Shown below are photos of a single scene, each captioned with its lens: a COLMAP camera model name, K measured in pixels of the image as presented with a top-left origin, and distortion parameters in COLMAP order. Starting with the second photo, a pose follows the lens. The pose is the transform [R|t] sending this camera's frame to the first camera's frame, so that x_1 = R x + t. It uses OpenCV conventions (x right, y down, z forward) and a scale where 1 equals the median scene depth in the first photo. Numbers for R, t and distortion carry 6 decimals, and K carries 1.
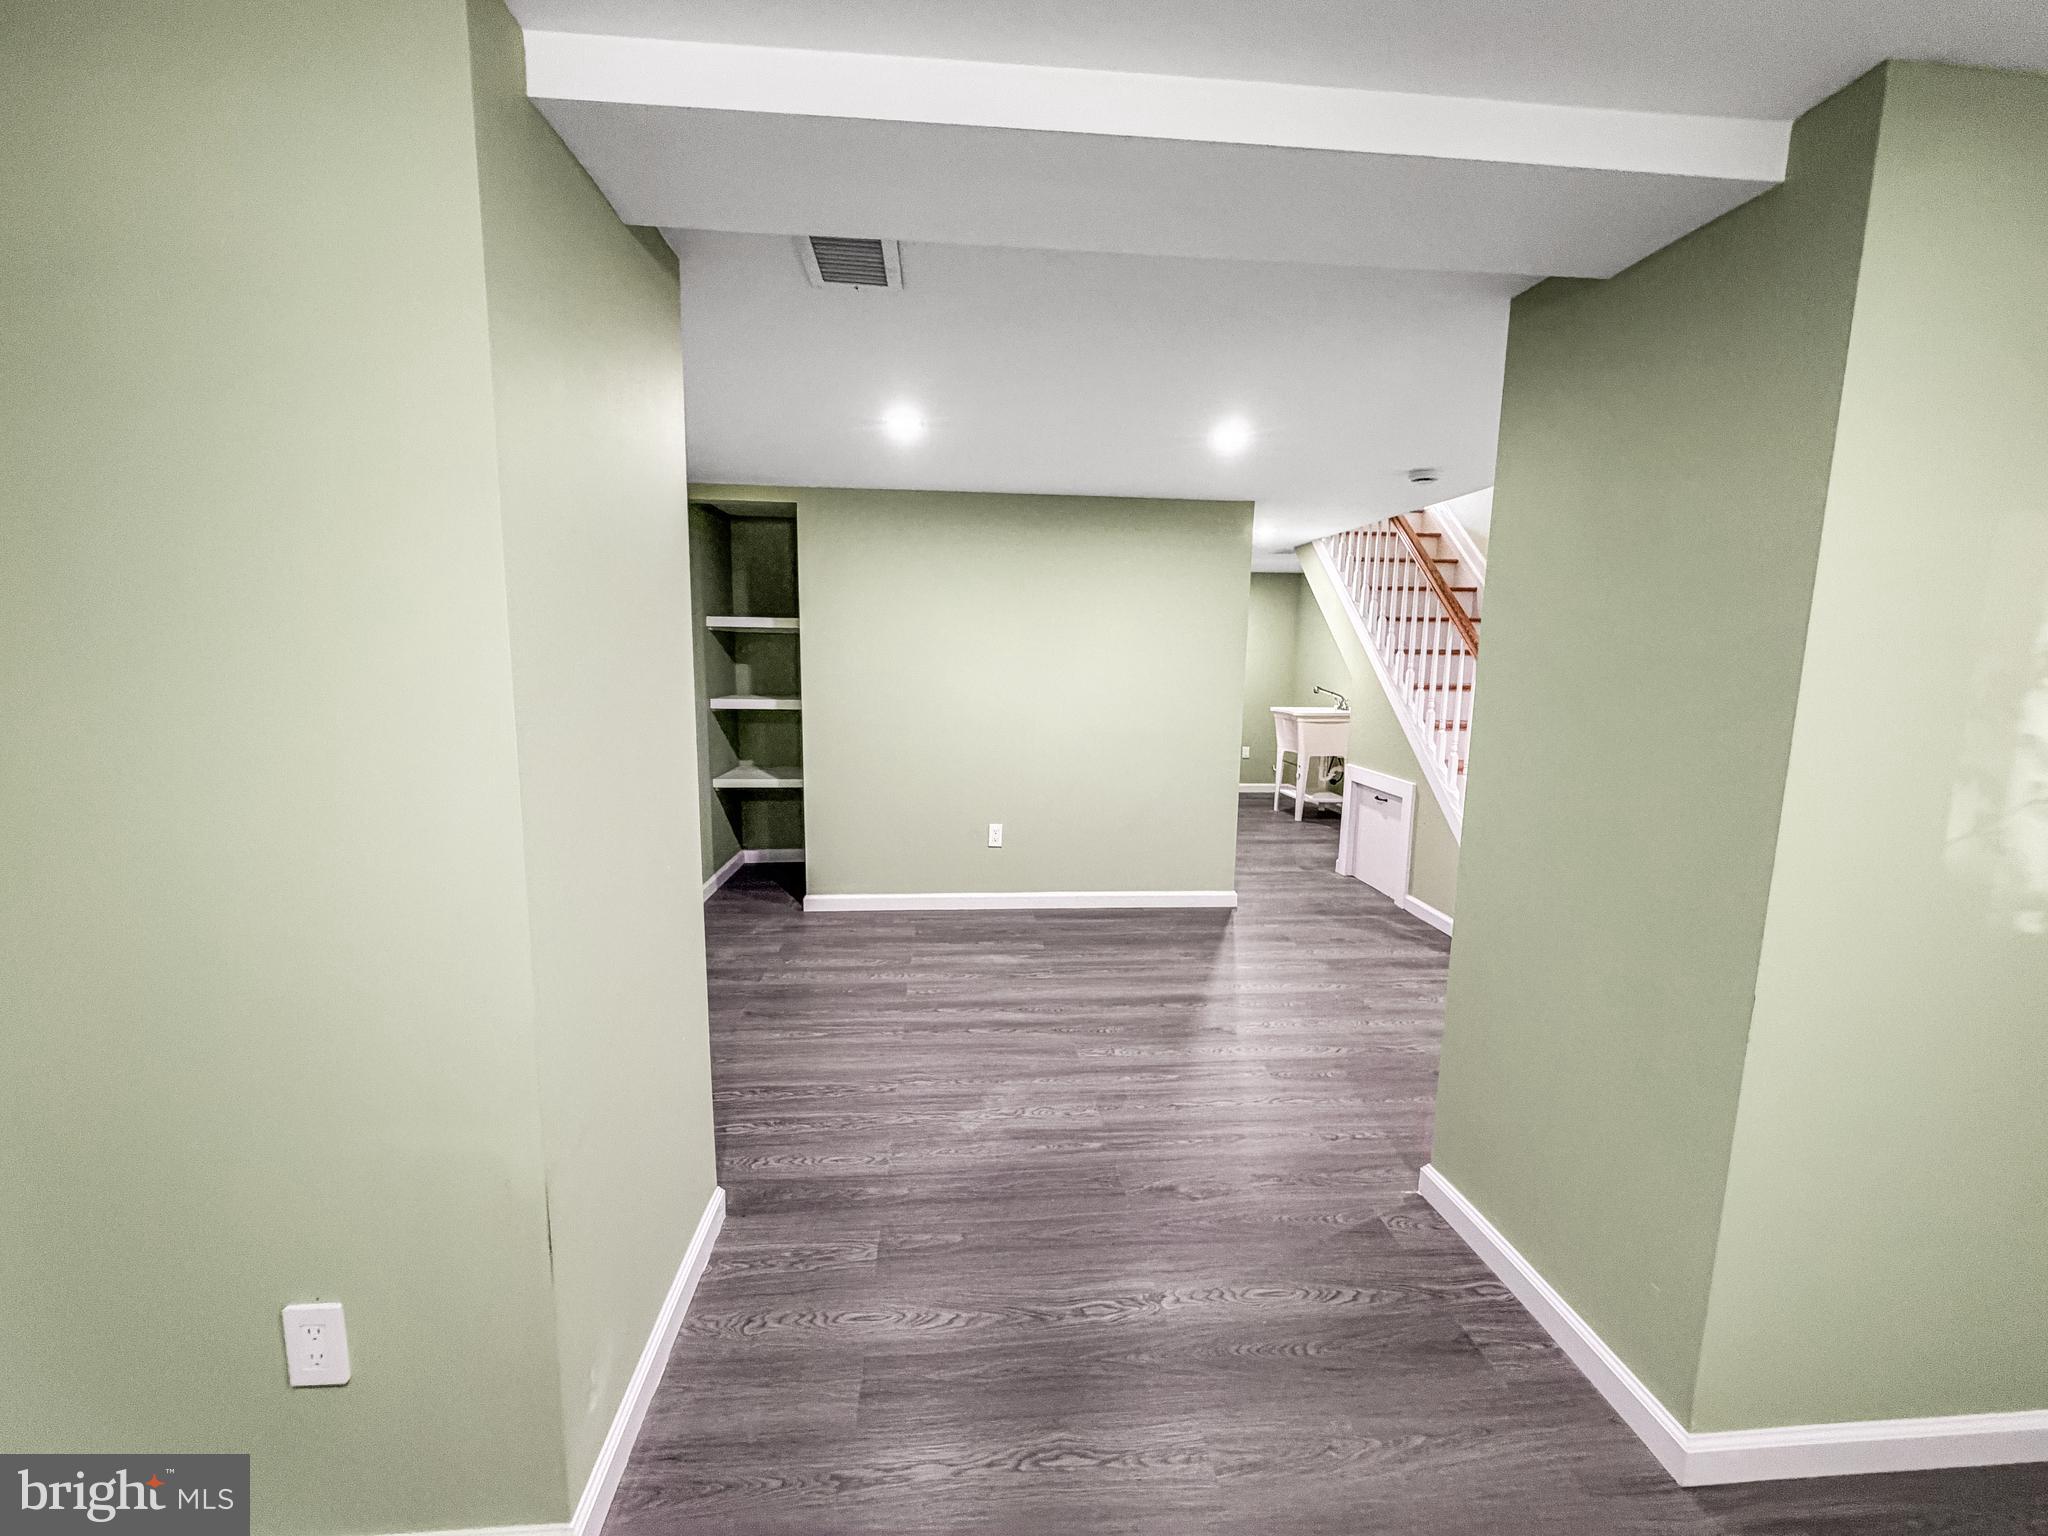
lens RADIAL K [[820.7, 0, 1022.7], [0, 820.7, 766.0], [0, 0, 1]] dist [-0.003997, 0.000217]
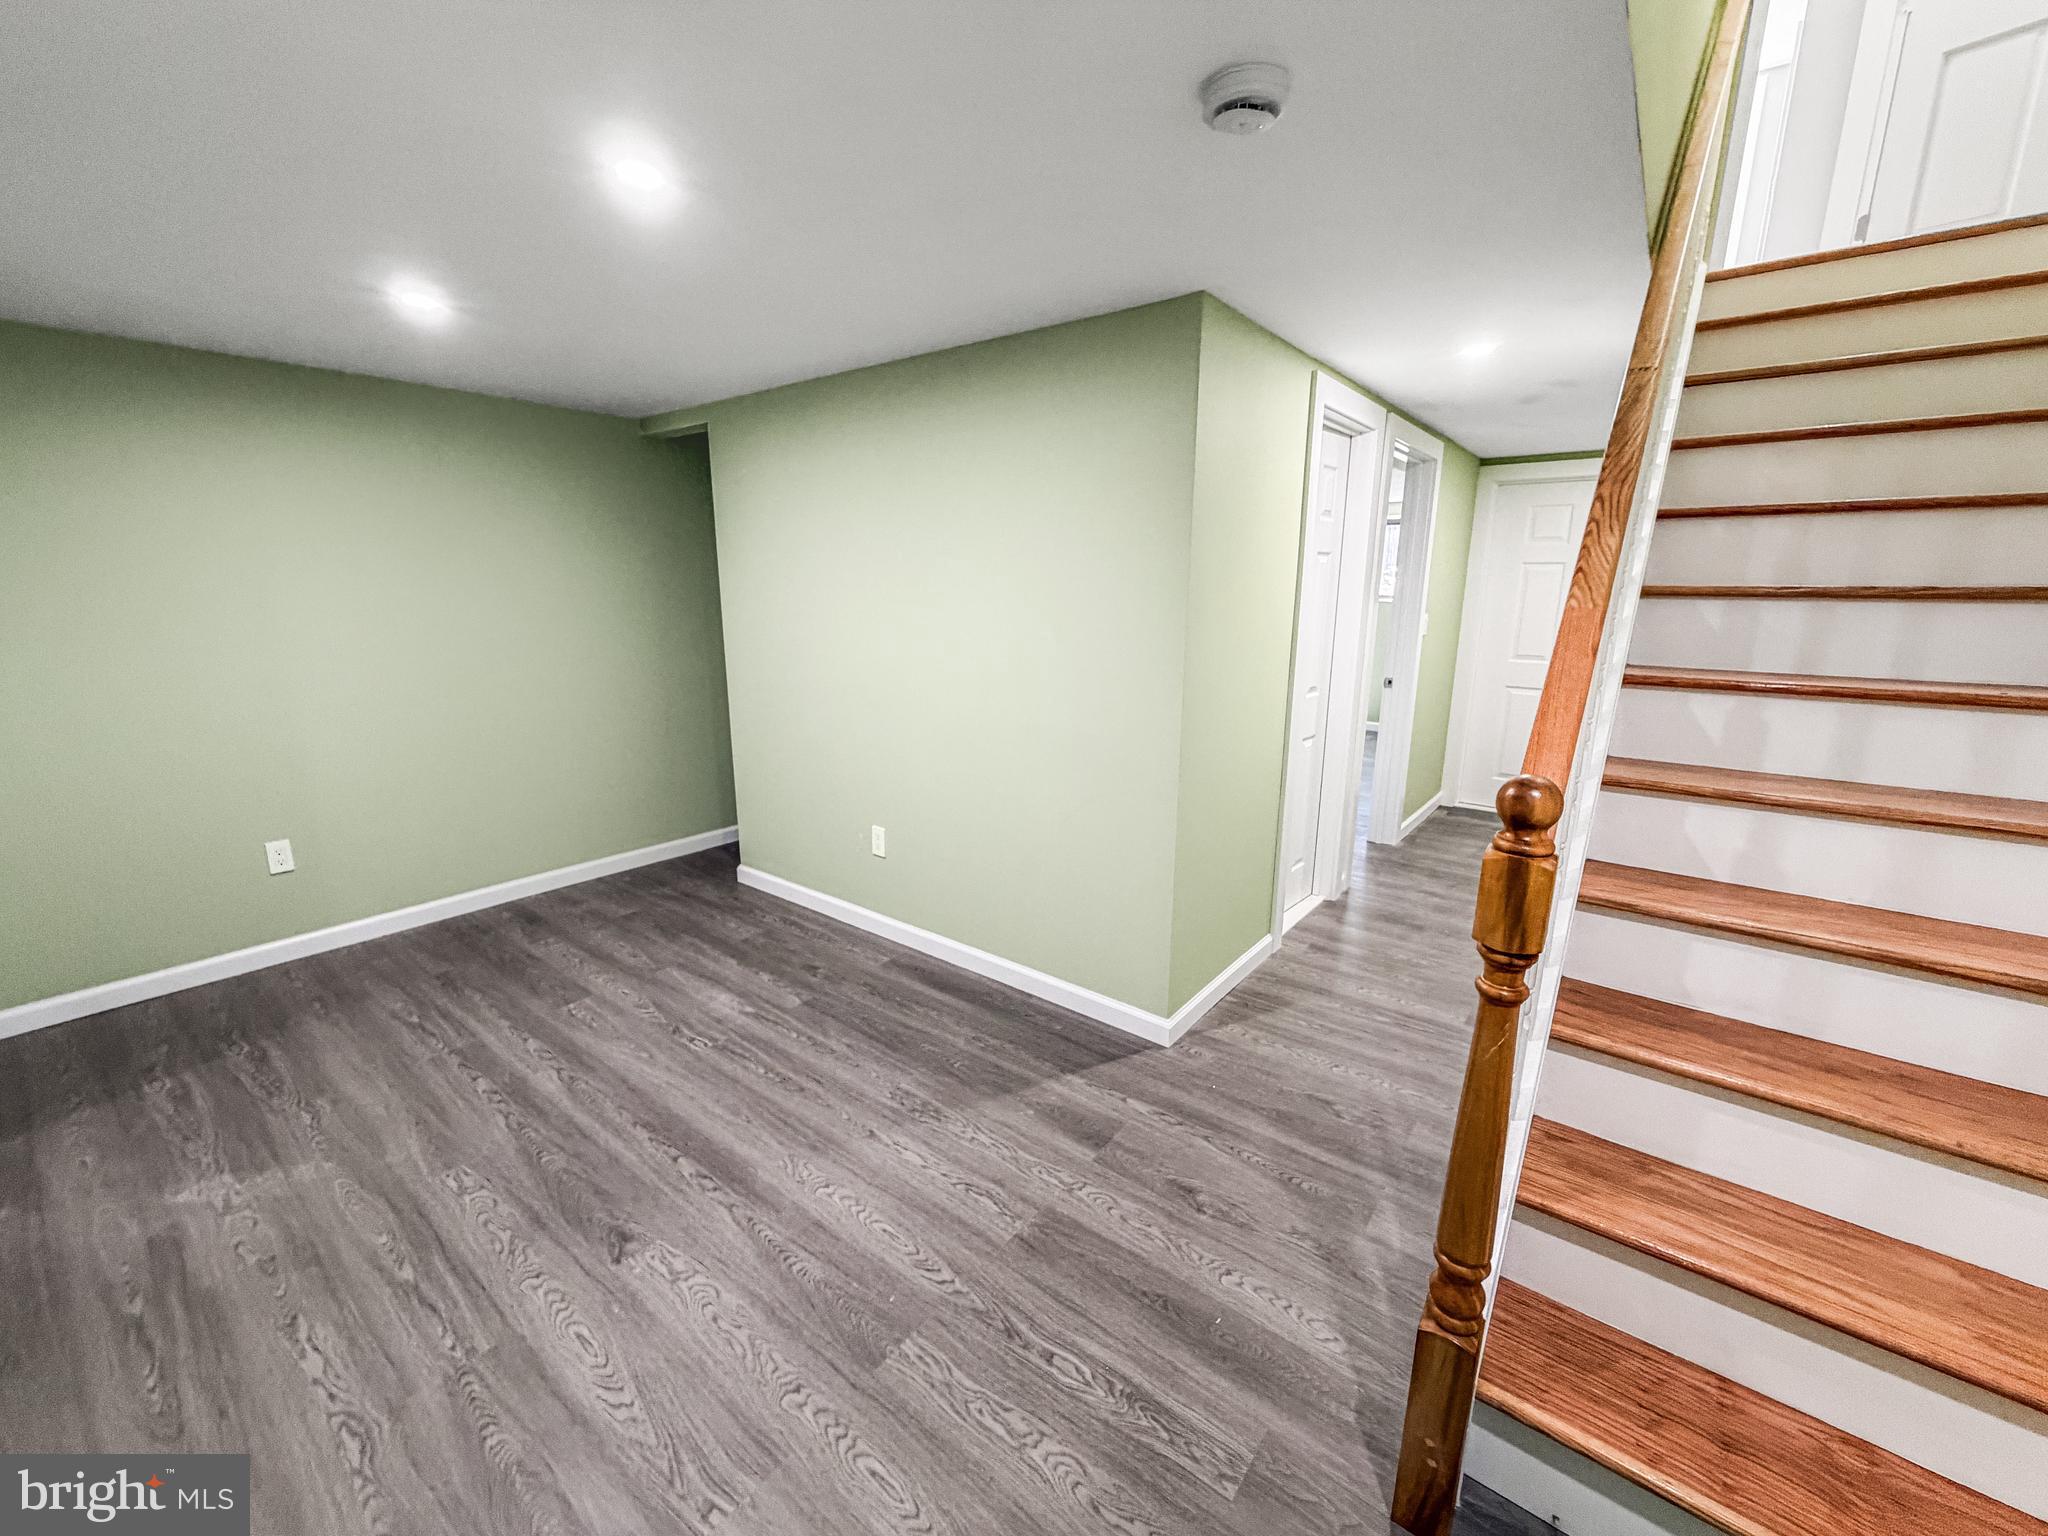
lens RADIAL K [[820.7, 0, 1022.8], [0, 820.7, 773.4], [0, 0, 1]] dist [-0.003997, 0.000217]
pose [[0.730570, 0.144481, -0.667377, 0.690488], [-0.086613, 0.989072, 0.119310, -0.098061], [0.677322, -0.029361, 0.735101, 0.659103]]
